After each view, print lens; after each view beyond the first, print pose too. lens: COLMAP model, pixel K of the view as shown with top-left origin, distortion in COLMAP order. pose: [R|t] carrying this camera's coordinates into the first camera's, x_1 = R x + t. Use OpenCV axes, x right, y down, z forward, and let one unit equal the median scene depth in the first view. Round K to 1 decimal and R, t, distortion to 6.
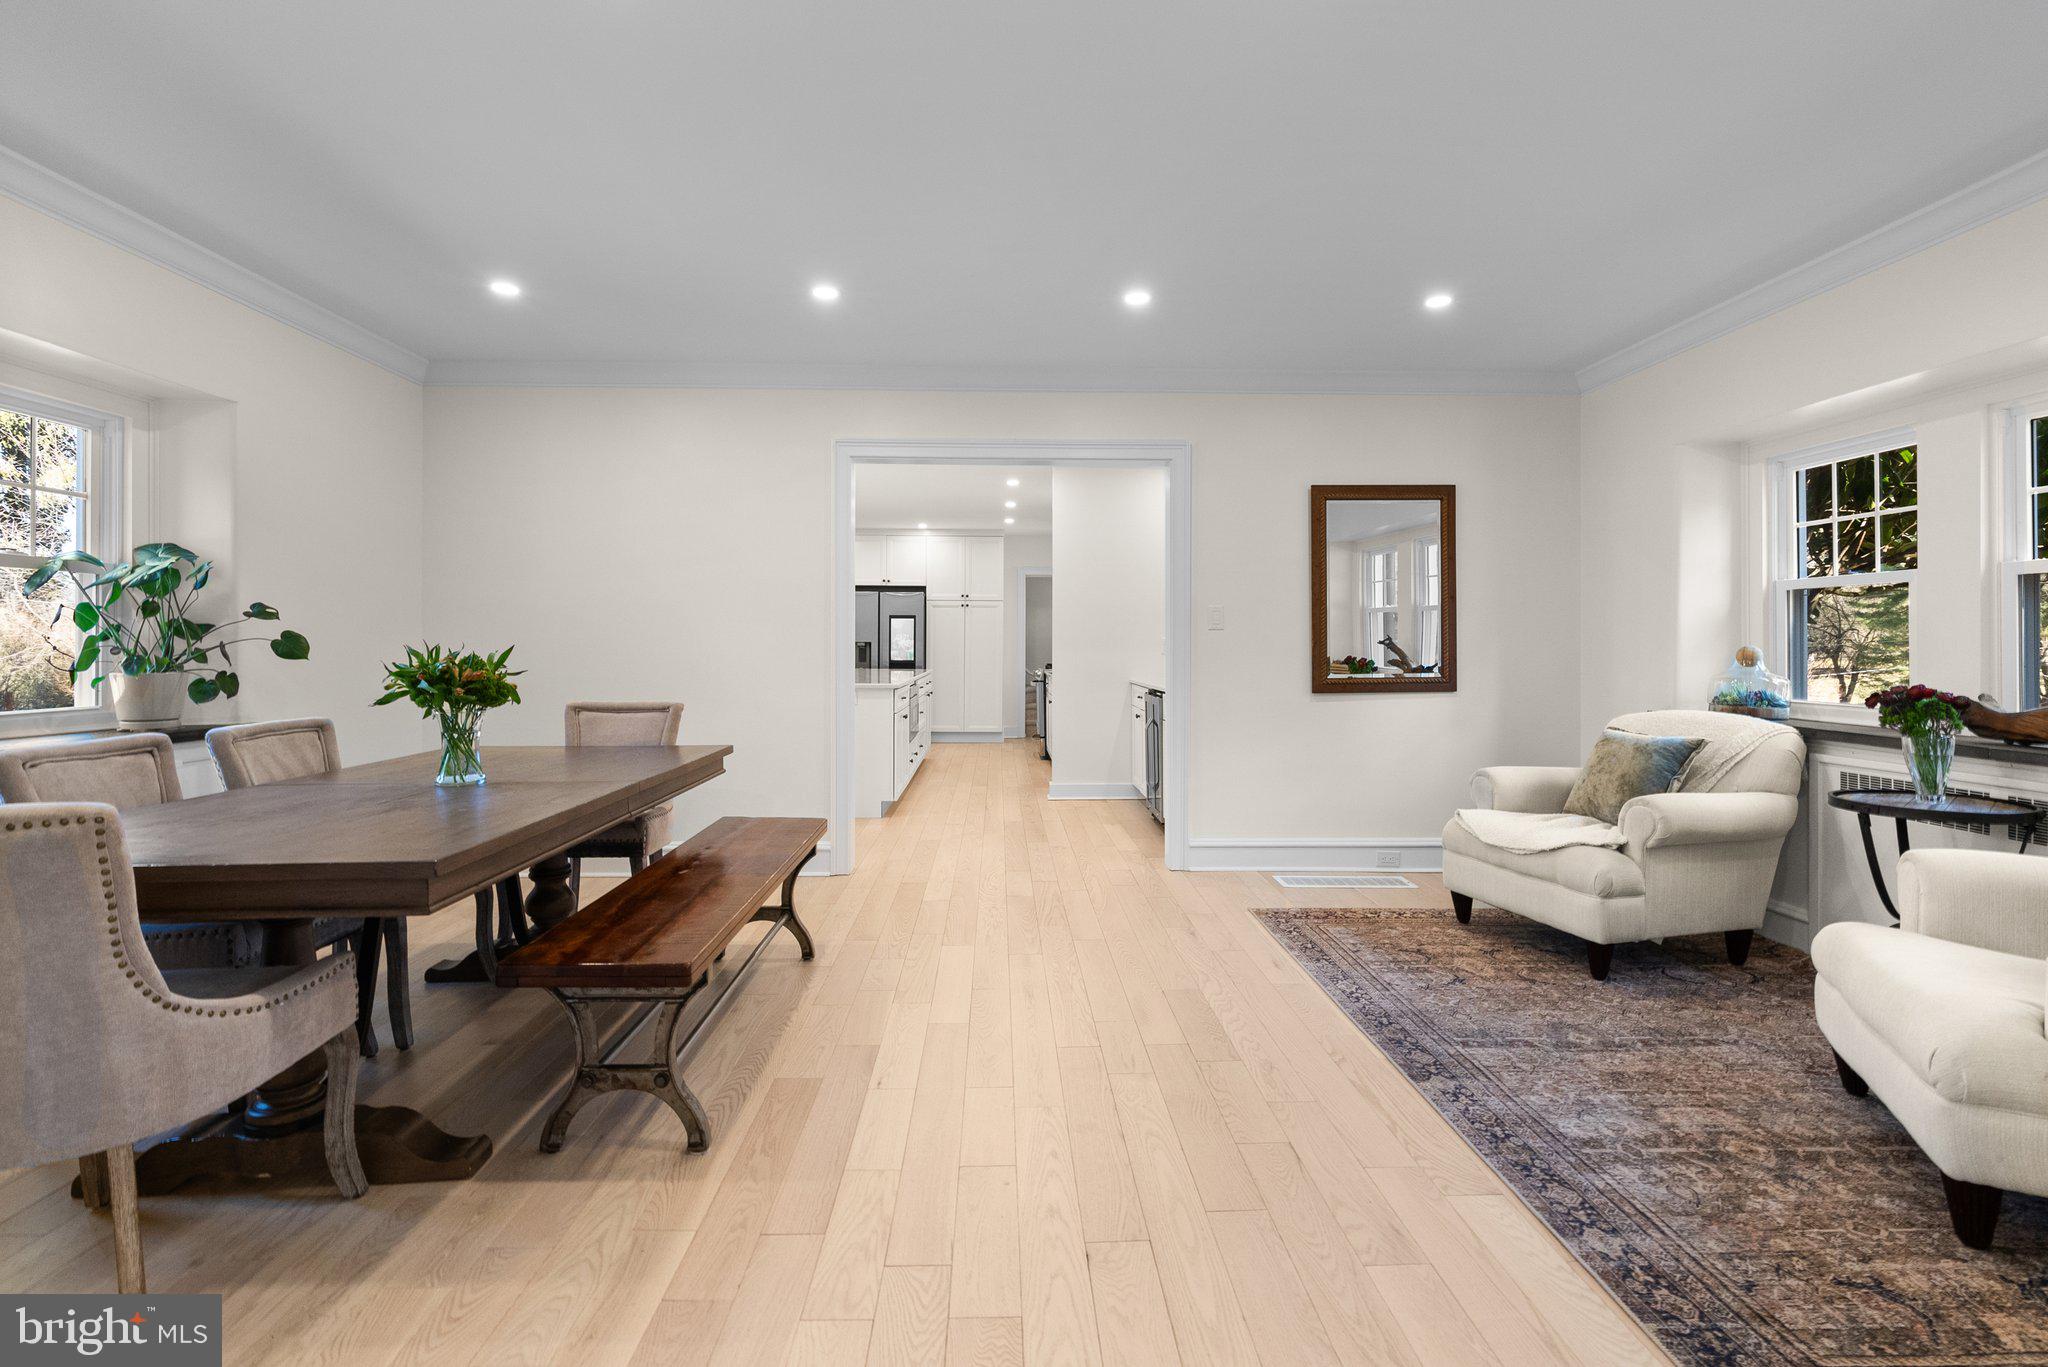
lens RADIAL K [[943.2, 0, 1026.2], [0, 943.2, 641.1], [0, 0, 1]] dist [-0.001584, -0.000065]
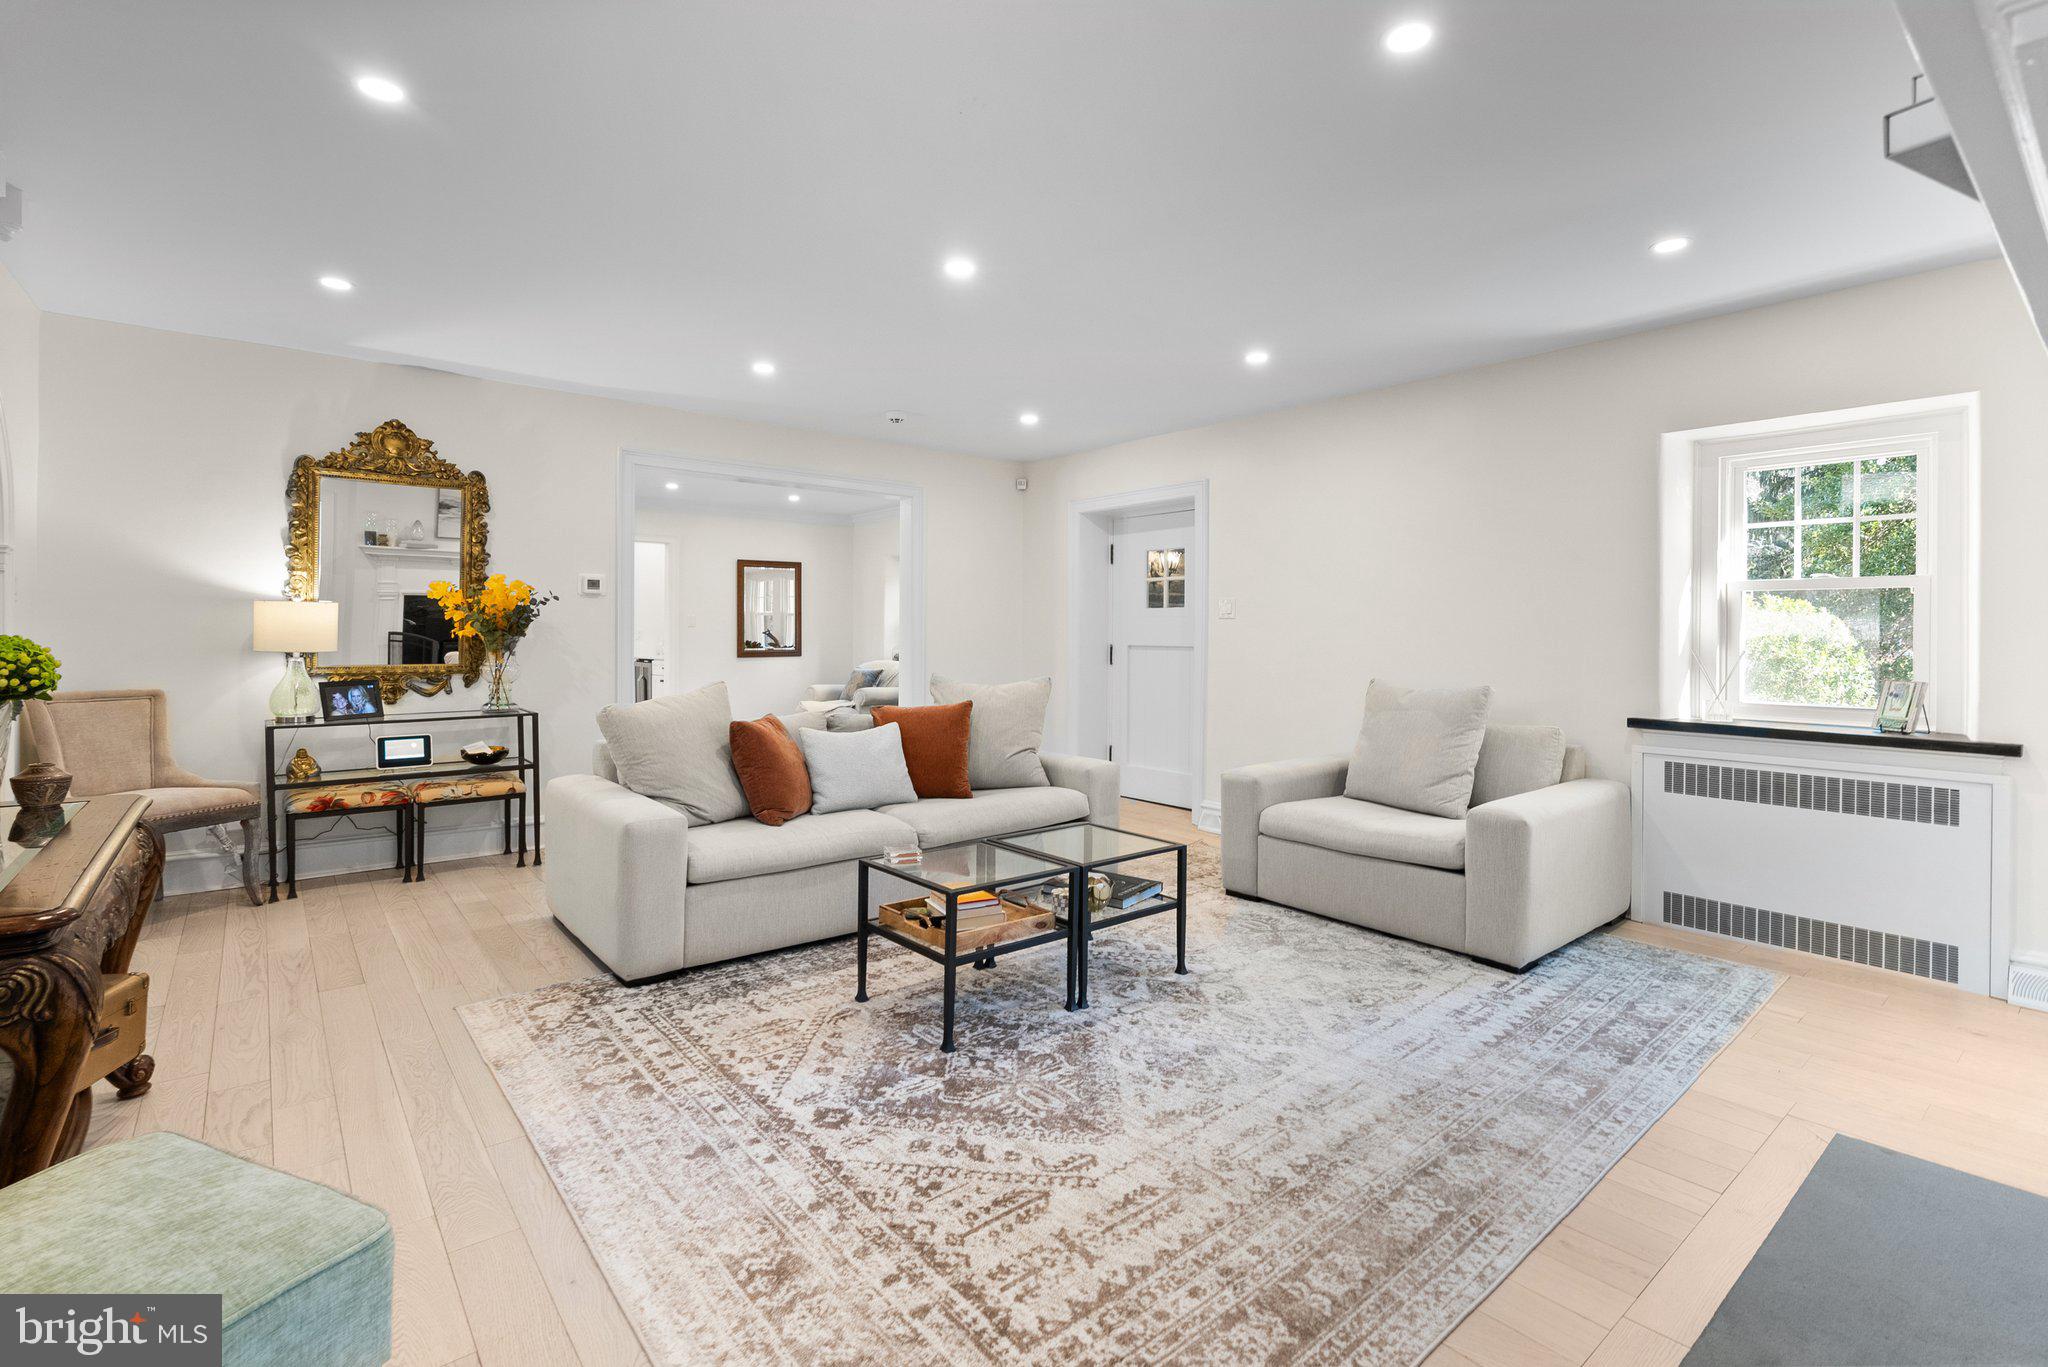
lens RADIAL K [[943.2, 0, 1026.2], [0, 943.2, 641.1], [0, 0, 1]] dist [-0.001584, -0.000065]
pose [[0.794773, 0.003528, 0.606897, -0.315496], [-0.011094, 0.999900, 0.008716, -0.004431], [-0.606805, -0.013660, 0.794733, -0.729298]]
